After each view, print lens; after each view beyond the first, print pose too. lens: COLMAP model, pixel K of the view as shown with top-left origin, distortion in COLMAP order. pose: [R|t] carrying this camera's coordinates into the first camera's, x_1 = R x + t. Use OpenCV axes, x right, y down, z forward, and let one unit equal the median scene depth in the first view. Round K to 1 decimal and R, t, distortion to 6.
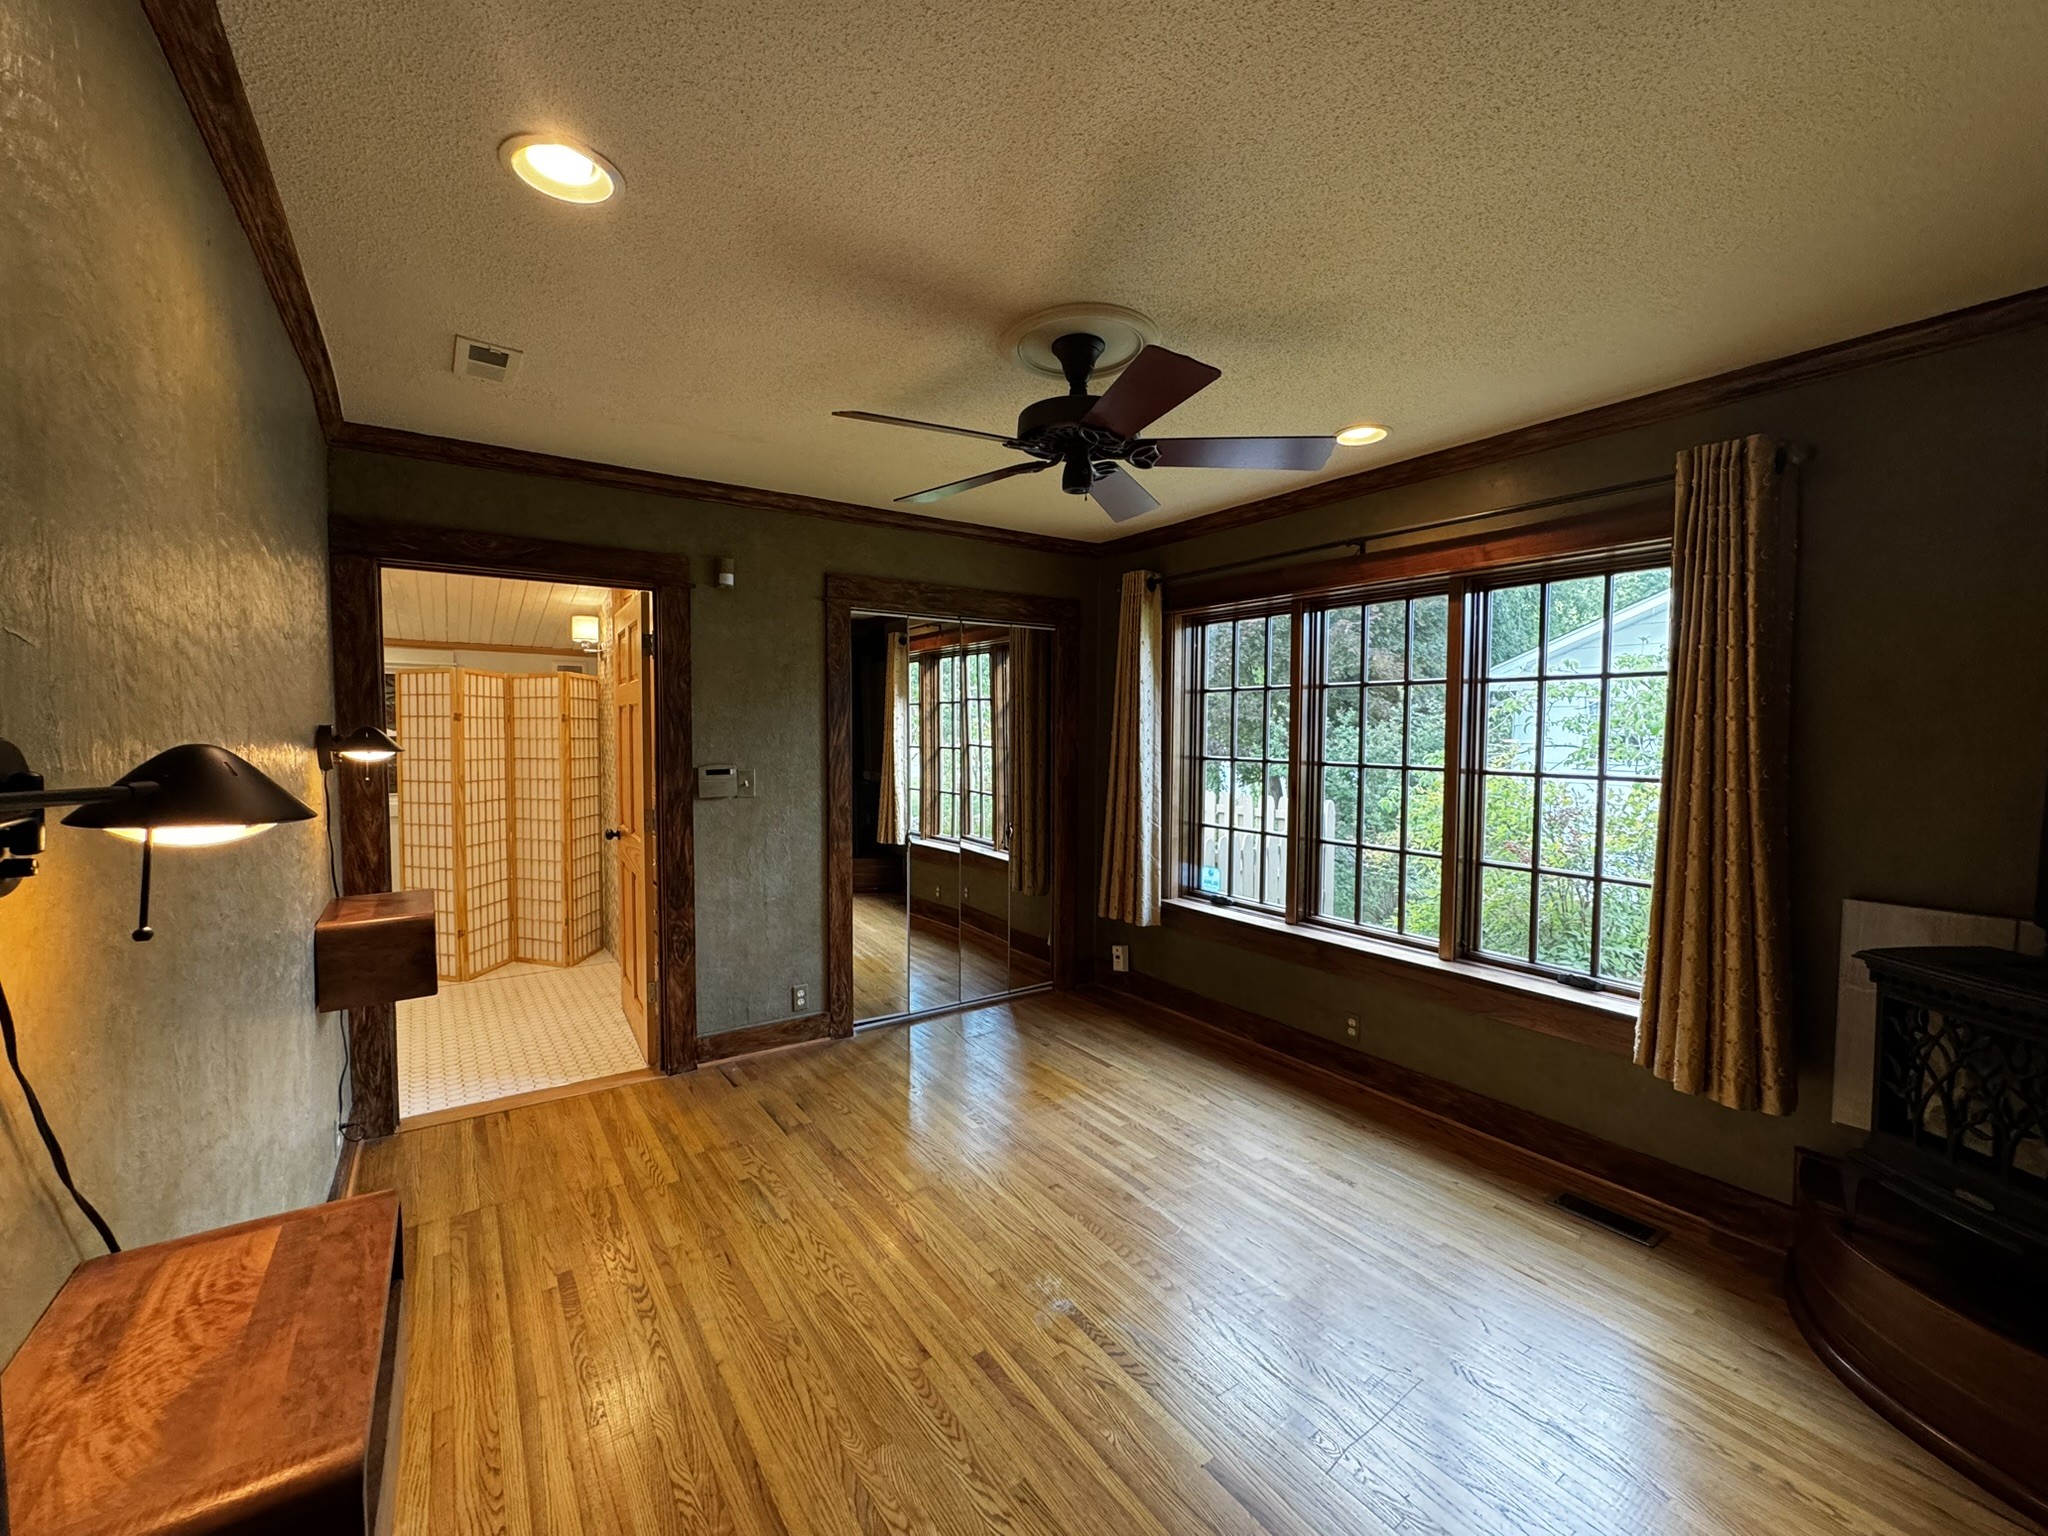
lens RADIAL K [[832.4, 0, 1021.0], [0, 832.4, 772.0], [0, 0, 1]] dist [-0.004661, -0.000325]
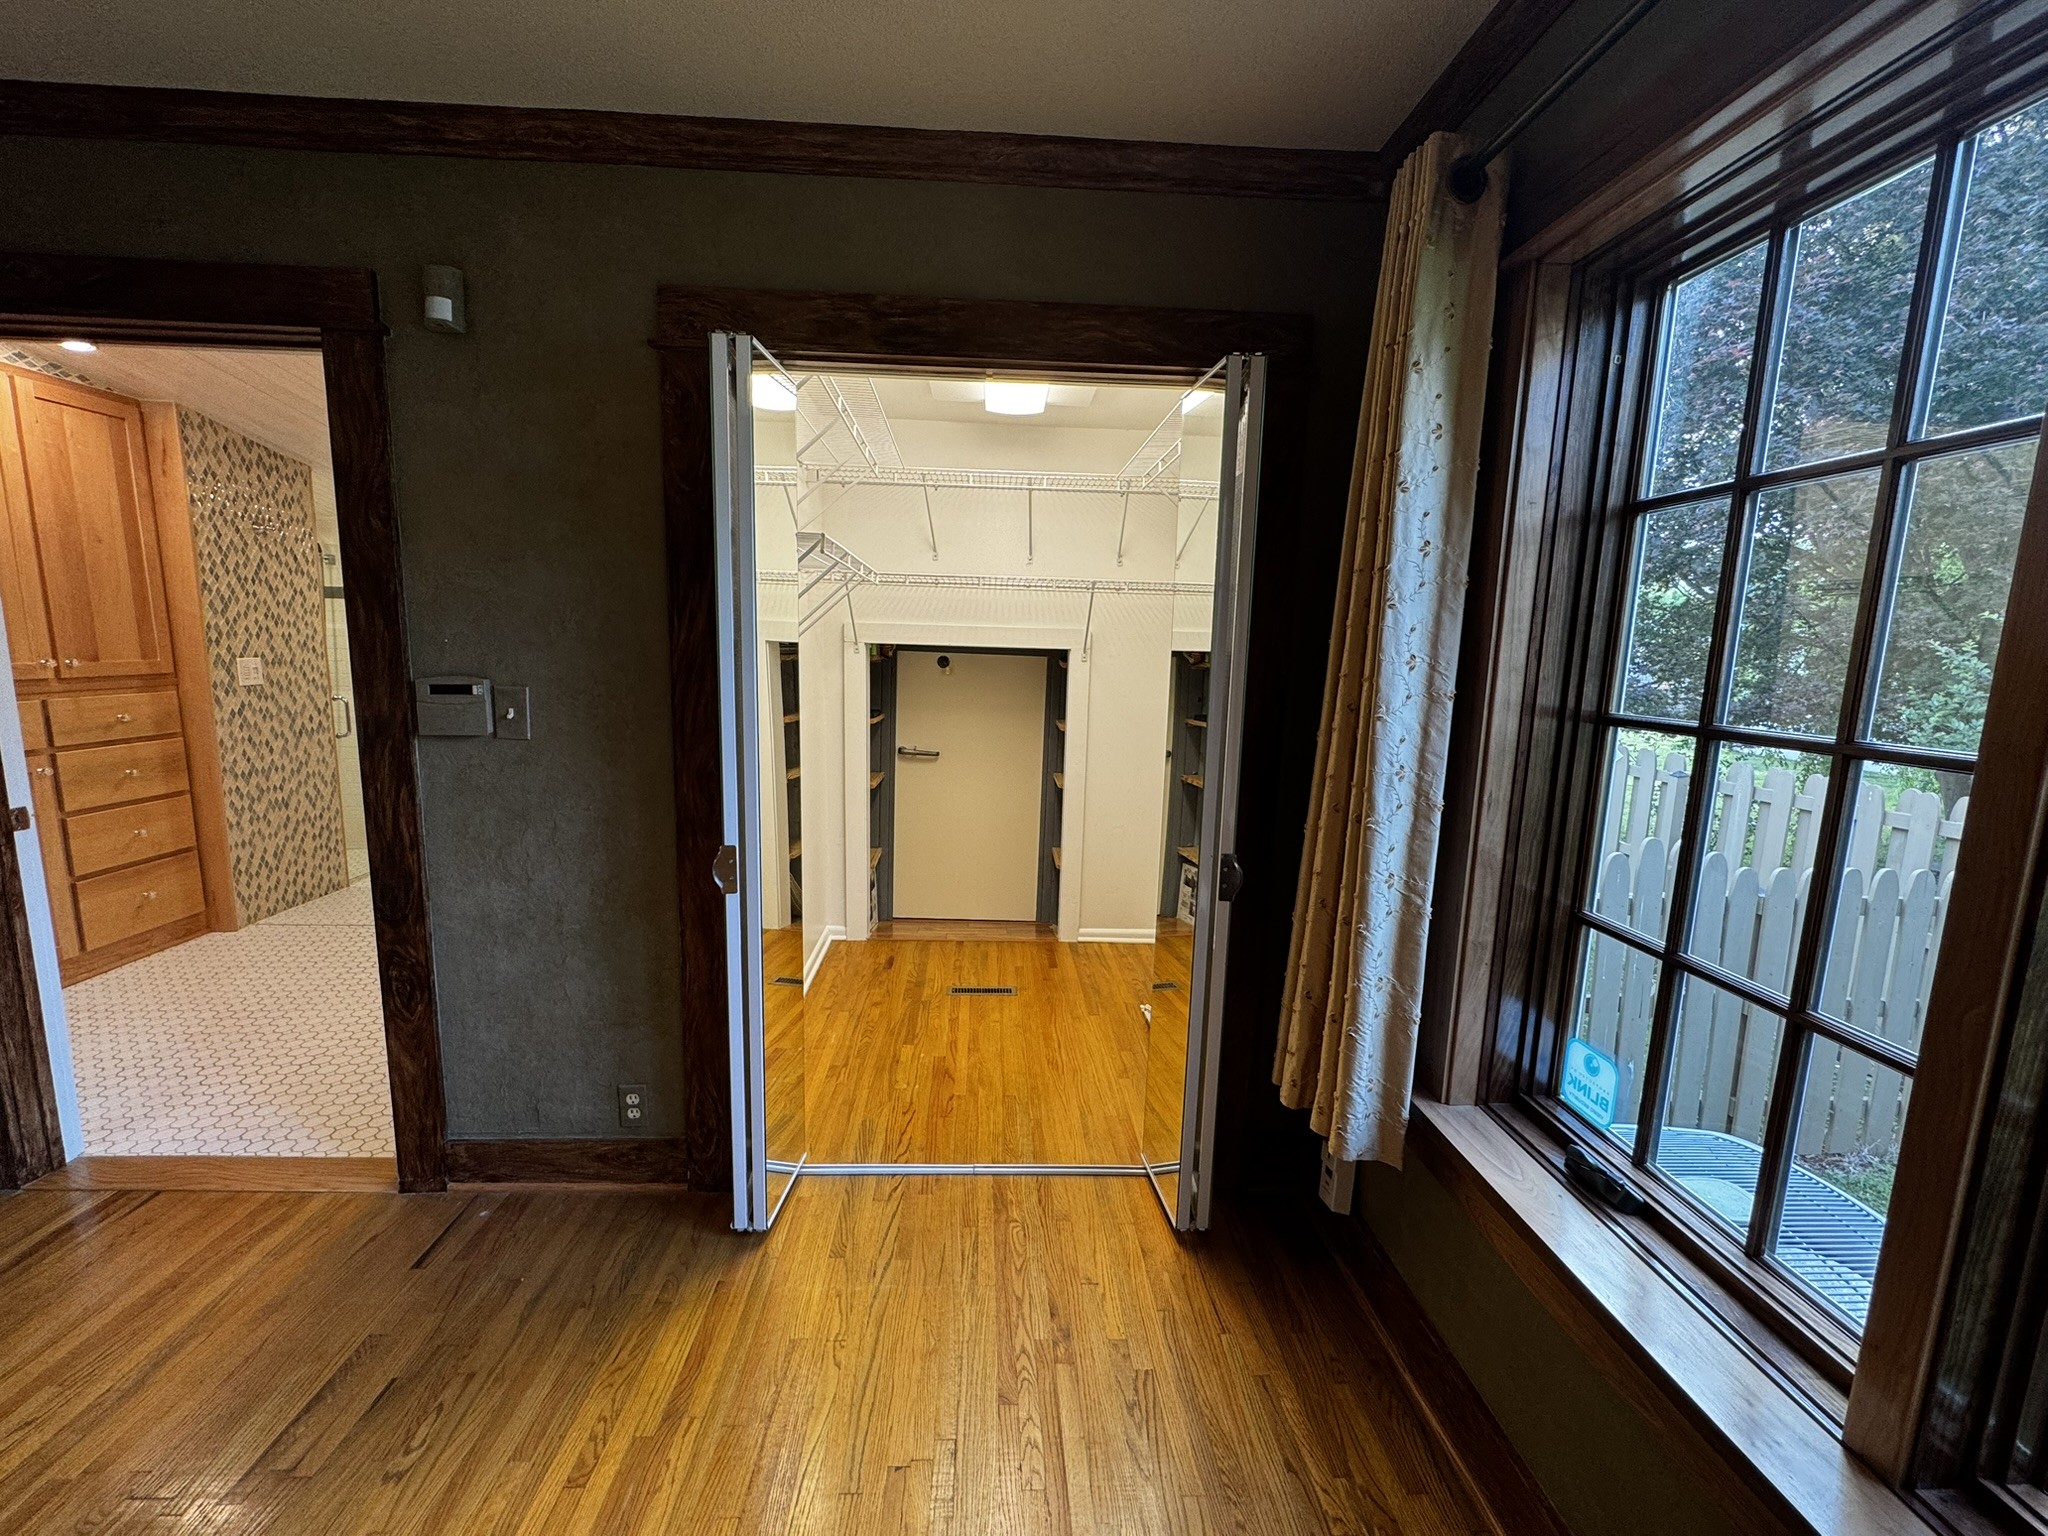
lens RADIAL K [[832.4, 0, 1026.6], [0, 832.4, 765.9], [0, 0, 1]] dist [-0.004661, -0.000325]
pose [[0.849659, 0.096602, -0.518408, 0.236200], [-0.051381, 0.993566, 0.100932, -0.024078], [0.524823, -0.059121, 0.849156, 0.726200]]
